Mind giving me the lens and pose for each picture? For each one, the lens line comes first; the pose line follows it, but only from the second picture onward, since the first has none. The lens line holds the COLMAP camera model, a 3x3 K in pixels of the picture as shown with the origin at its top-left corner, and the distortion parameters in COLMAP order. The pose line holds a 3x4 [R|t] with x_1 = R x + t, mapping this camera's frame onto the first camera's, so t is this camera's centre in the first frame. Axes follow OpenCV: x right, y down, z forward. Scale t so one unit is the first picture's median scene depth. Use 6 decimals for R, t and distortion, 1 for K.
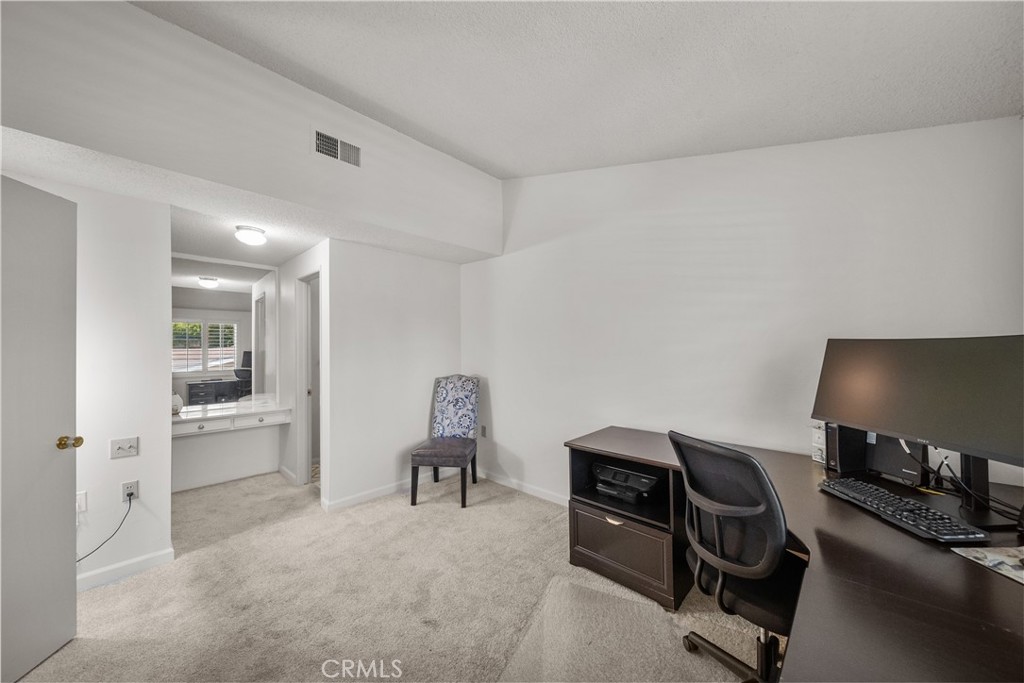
lens RADIAL K [[362.8, 0, 516.2], [0, 362.8, 350.1], [0, 0, 1]] dist [-0.000854, -0.000628]
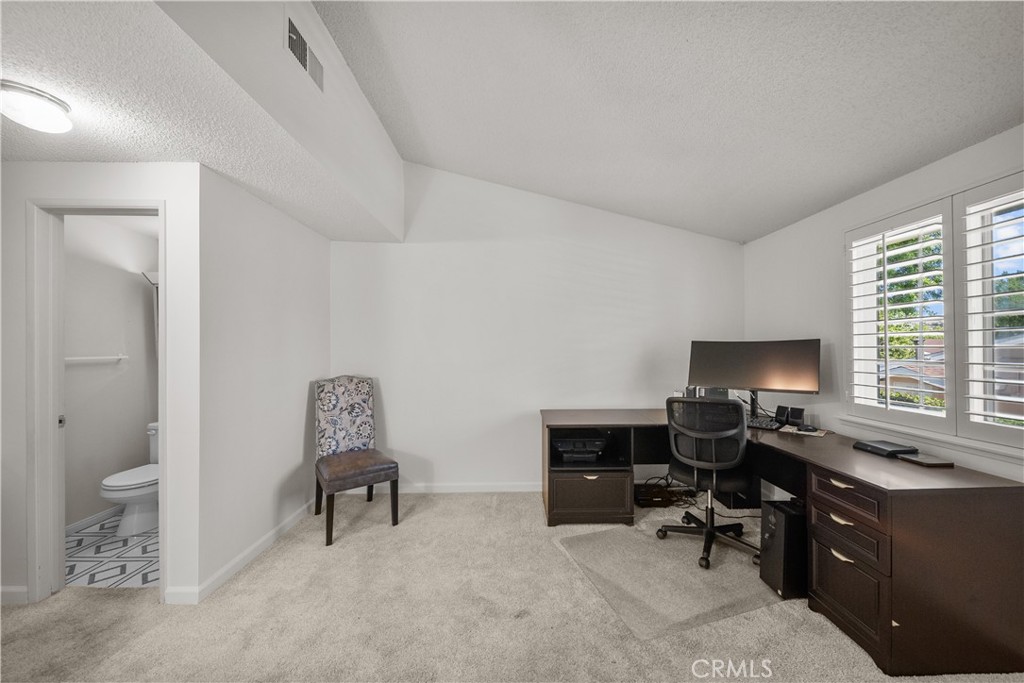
lens RADIAL K [[362.8, 0, 516.2], [0, 362.8, 350.1], [0, 0, 1]] dist [-0.000854, -0.000628]
pose [[0.713092, 0.003779, 0.701061, -0.484011], [-0.003845, 0.999992, -0.001480, 0.009824], [-0.701060, -0.001640, 0.713100, 0.148435]]
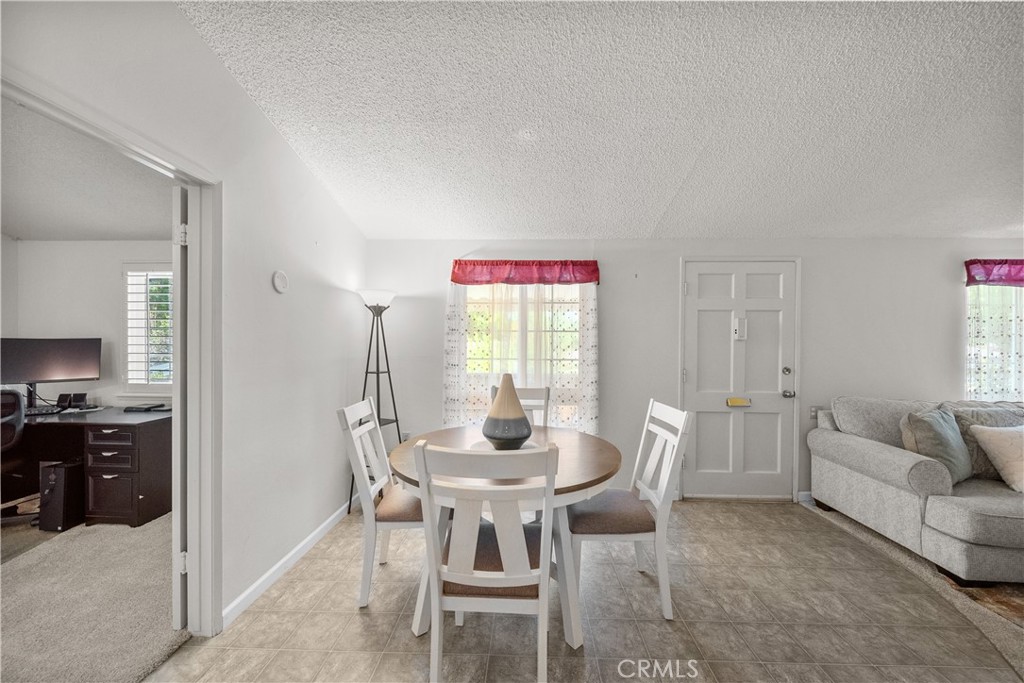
lens RADIAL K [[362.8, 0, 516.2], [0, 362.8, 350.1], [0, 0, 1]] dist [-0.000854, -0.000628]
pose [[-0.662155, -0.002030, 0.749364, -0.954809], [-0.005753, 0.999981, -0.002375, 0.011283], [-0.749345, -0.005884, -0.662154, 0.057110]]
